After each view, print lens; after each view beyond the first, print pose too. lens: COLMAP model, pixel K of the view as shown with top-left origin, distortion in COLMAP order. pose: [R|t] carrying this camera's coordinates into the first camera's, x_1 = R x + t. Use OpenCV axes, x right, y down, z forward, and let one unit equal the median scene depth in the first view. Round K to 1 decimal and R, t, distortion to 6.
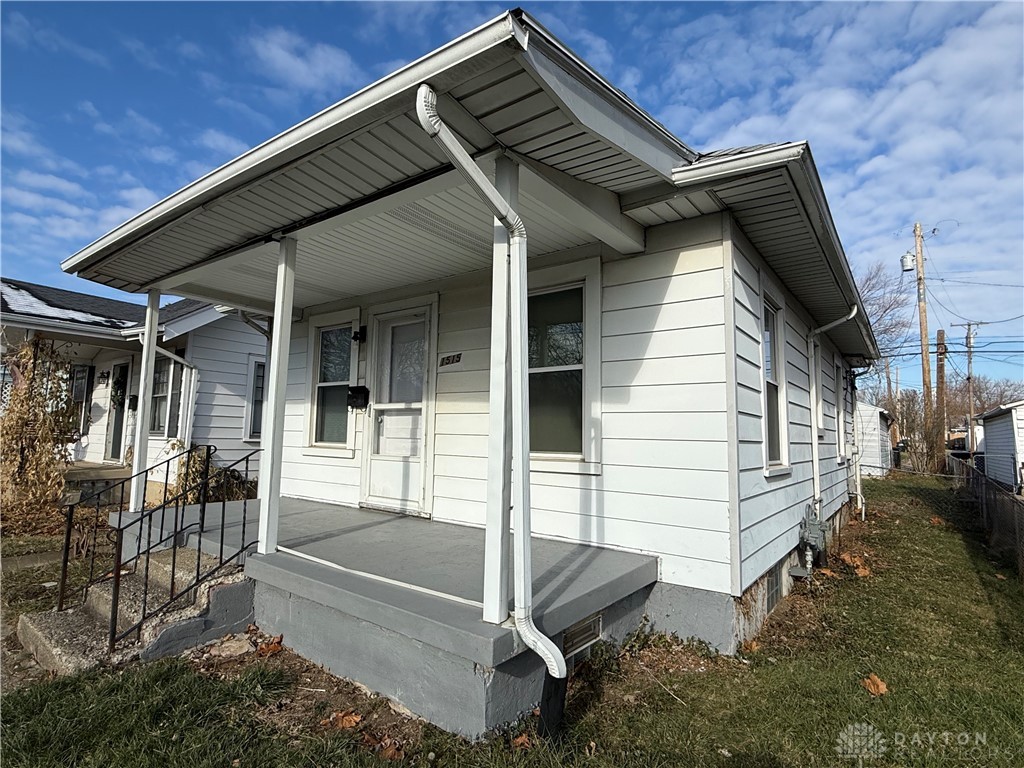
lens RADIAL K [[540.4, 0, 486.6], [0, 540.4, 382.4], [0, 0, 1]] dist [-0.002689, 0.000173]
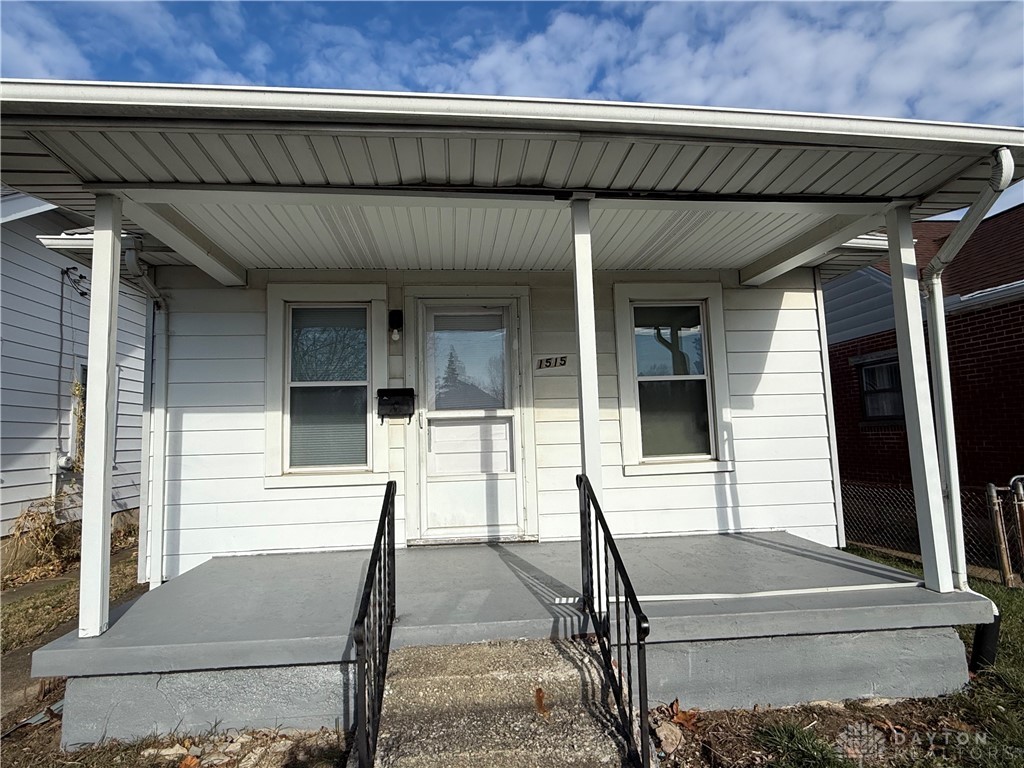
lens RADIAL K [[540.4, 0, 511.0], [0, 540.4, 385.9], [0, 0, 1]] dist [-0.002689, 0.000173]
pose [[0.720889, 0.019992, 0.692762, -0.755203], [-0.023794, 0.999709, -0.004090, 0.003393], [-0.692642, -0.013535, 0.721155, 0.394891]]
